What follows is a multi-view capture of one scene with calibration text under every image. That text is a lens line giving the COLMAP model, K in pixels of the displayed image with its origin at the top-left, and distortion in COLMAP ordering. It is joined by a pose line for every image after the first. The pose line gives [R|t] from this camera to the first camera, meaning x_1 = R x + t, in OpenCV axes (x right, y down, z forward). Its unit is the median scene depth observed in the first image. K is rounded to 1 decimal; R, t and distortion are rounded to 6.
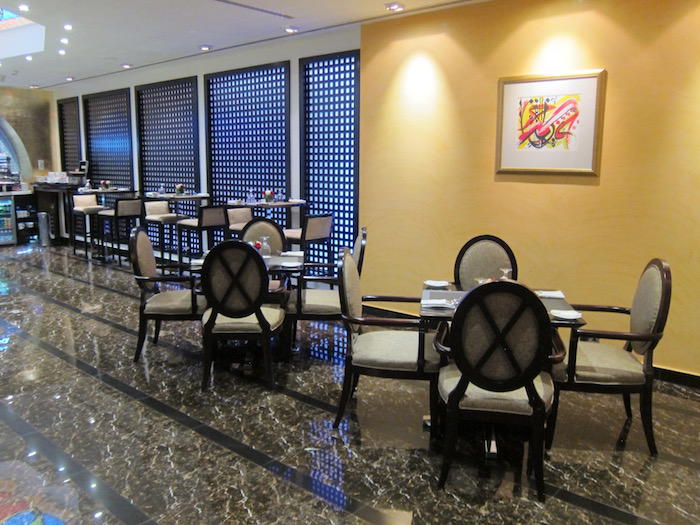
lens RADIAL K [[584.9, 0, 350.0], [0, 584.9, 262.5], [0, 0, 1]] dist [-0.057530, 0.005405]
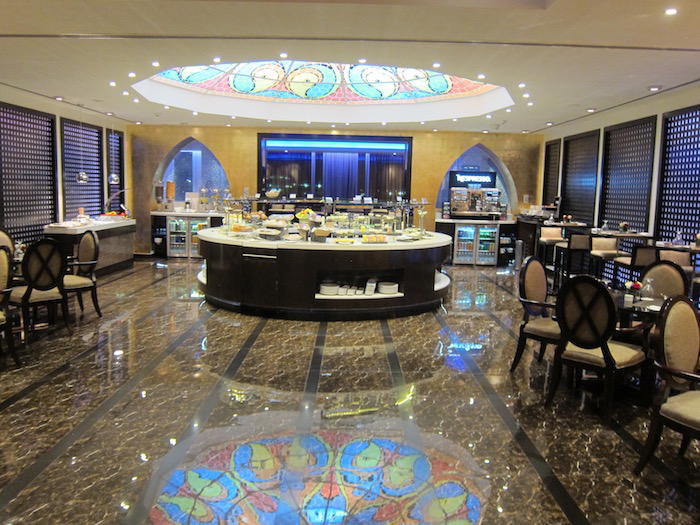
lens RADIAL K [[584.9, 0, 350.0], [0, 584.9, 262.5], [0, 0, 1]] dist [-0.057530, 0.005405]
pose [[0.655746, 0.096248, -0.748821, 0.186868], [-0.139440, 0.990217, 0.005167, -0.003953], [0.741993, 0.101028, 0.662752, -0.021565]]
